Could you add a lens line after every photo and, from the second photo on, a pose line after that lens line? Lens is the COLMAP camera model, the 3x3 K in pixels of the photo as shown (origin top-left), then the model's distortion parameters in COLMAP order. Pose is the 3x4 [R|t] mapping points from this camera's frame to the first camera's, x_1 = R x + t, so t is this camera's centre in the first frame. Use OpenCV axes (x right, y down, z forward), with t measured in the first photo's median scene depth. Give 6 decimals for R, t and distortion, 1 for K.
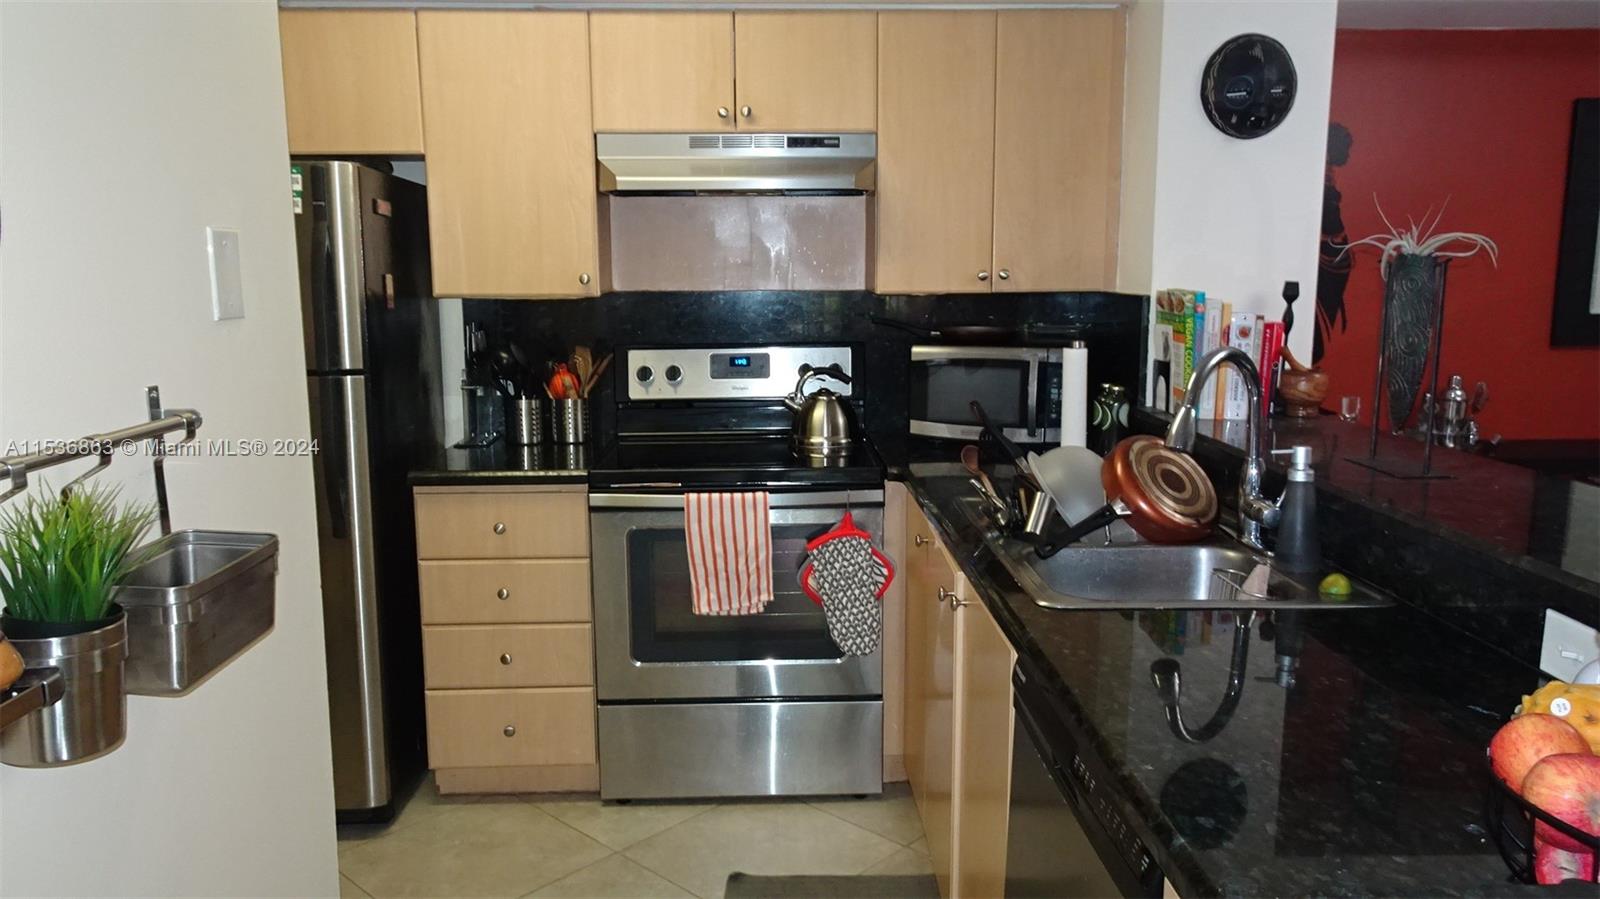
lens RADIAL K [[1144.3, 0, 804.5], [0, 1144.3, 452.1], [0, 0, 1]] dist [0.012678, -0.001921]
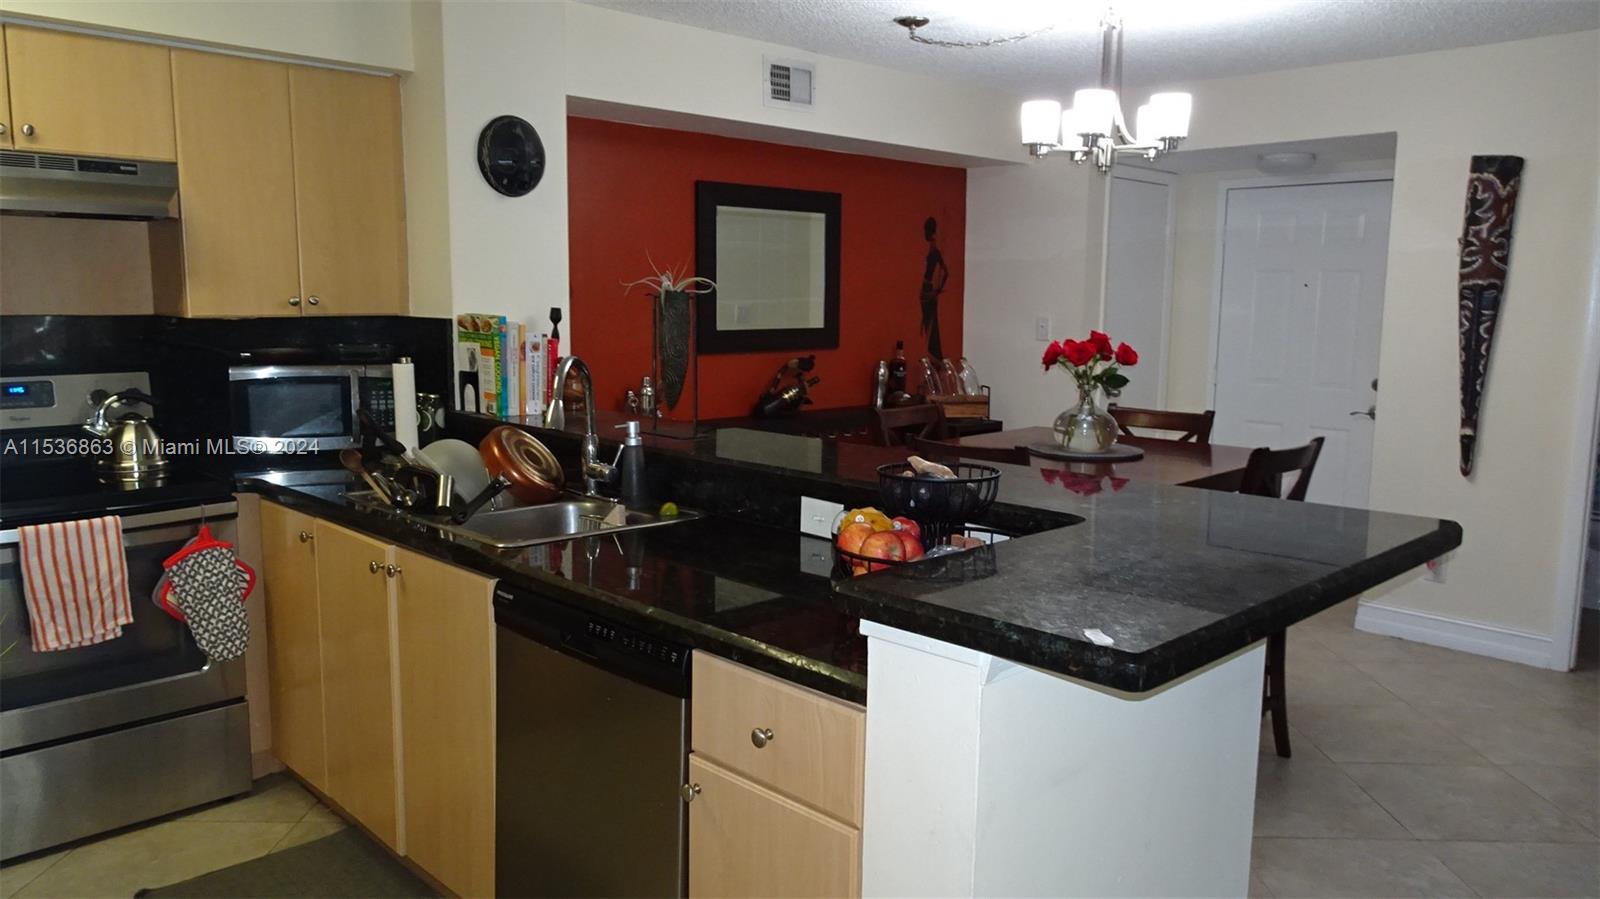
lens RADIAL K [[1144.3, 0, 804.5], [0, 1144.3, 452.1], [0, 0, 1]] dist [0.012678, -0.001921]
pose [[0.738088, -0.082661, 0.669622, -0.255965], [0.095591, 0.995267, 0.017496, 0.019498], [-0.667899, 0.051096, 0.742496, -0.152174]]
